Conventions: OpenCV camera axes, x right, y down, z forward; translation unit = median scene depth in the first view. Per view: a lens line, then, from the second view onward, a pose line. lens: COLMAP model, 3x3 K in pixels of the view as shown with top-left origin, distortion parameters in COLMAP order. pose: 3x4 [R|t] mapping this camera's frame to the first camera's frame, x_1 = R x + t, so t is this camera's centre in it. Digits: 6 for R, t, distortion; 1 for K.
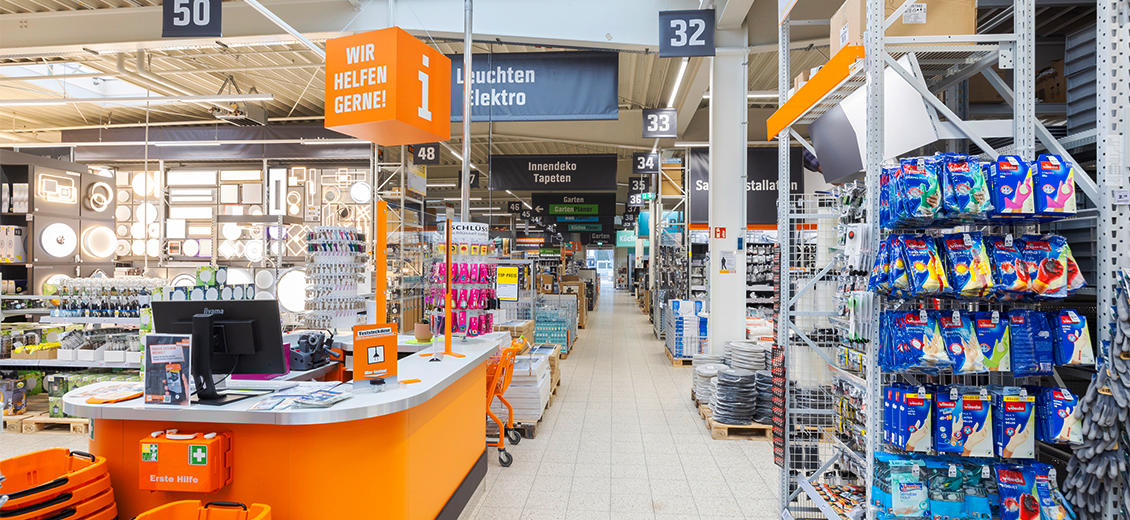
lens RADIAL K [[548.0, 0, 564.6], [0, 548.0, 264.4], [0, 0, 1]] dist [0.002896, -0.000013]
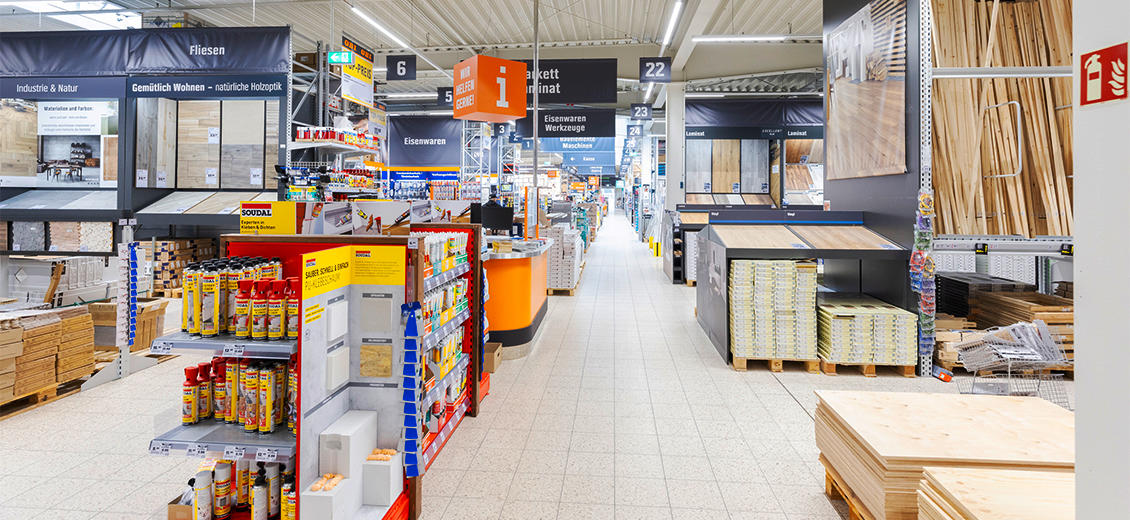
lens RADIAL K [[548.0, 0, 564.5], [0, 548.0, 261.1], [0, 0, 1]] dist [0.002896, -0.000013]
pose [[0.999996, 0.000684, 0.002588, -0.090112], [-0.001006, 0.991969, 0.126481, -0.010408], [-0.002480, -0.126483, 0.991966, -0.949220]]
